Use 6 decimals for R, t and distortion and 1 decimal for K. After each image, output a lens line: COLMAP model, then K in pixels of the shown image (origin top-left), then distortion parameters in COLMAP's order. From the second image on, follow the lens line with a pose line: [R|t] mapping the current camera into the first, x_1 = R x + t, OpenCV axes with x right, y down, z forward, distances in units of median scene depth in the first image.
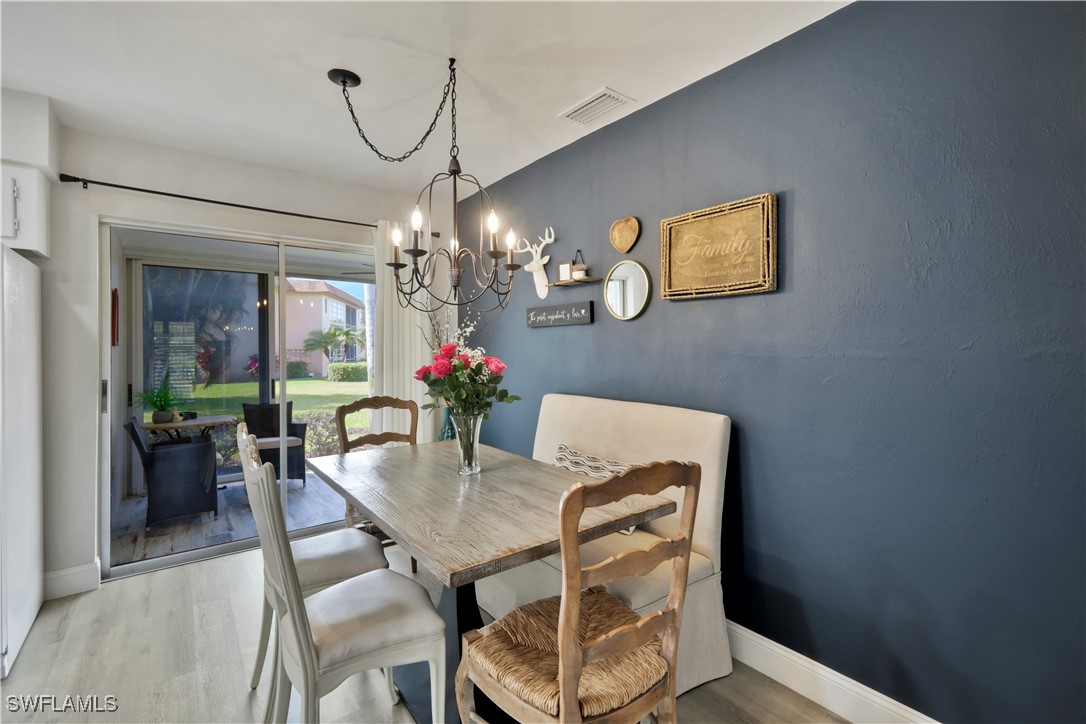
lens RADIAL K [[481.2, 0, 546.8], [0, 481.2, 346.9], [0, 0, 1]] dist [-0.000532, -0.000090]
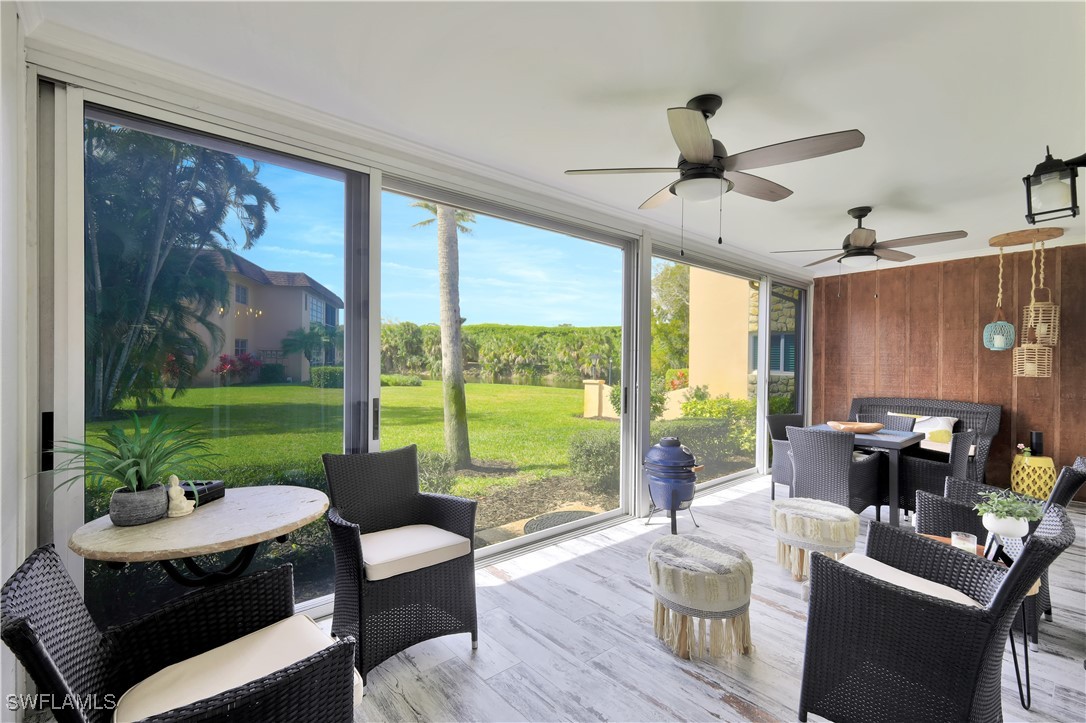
lens RADIAL K [[483.1, 0, 543.0], [0, 483.1, 361.5], [0, 0, 1]] dist [0.001266, 0.000333]
pose [[0.998390, 0.017663, 0.053911, -0.780142], [-0.018466, 0.999725, 0.014446, 0.039279], [-0.053641, -0.015419, 0.998441, 0.937994]]
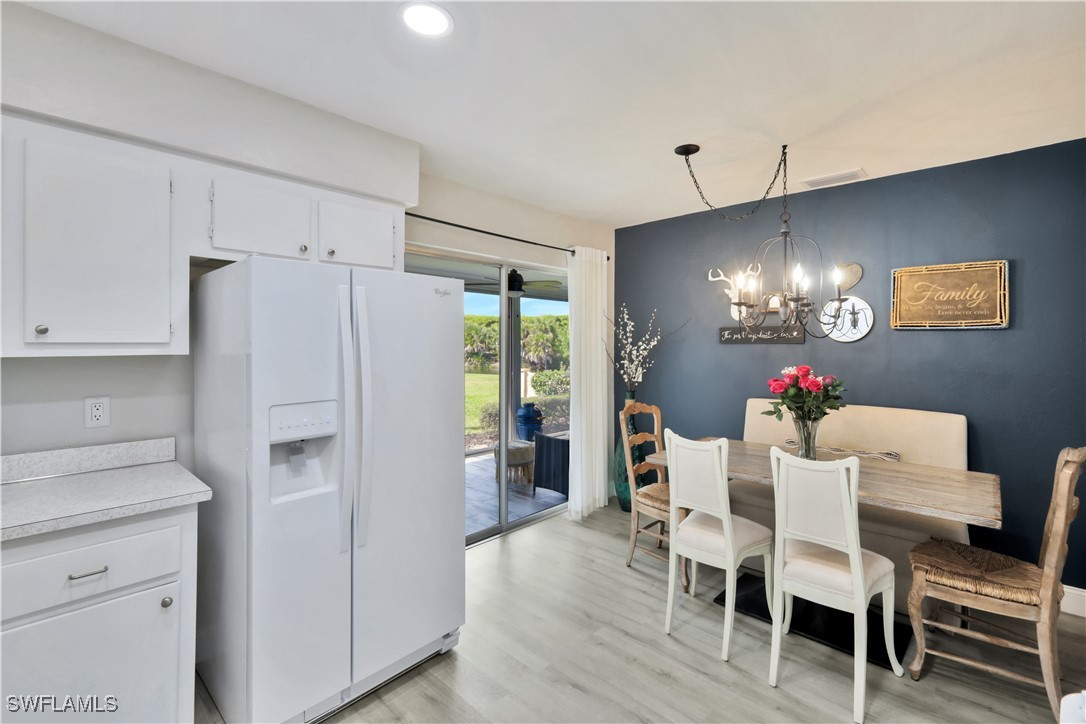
lens RADIAL K [[481.2, 0, 546.8], [0, 481.2, 346.9], [0, 0, 1]] dist [-0.000532, -0.000090]
pose [[0.986750, 0.002407, 0.162231, -0.666635], [-0.004017, 0.999946, 0.009596, -0.041398], [-0.162199, -0.010120, 0.986706, -0.116787]]
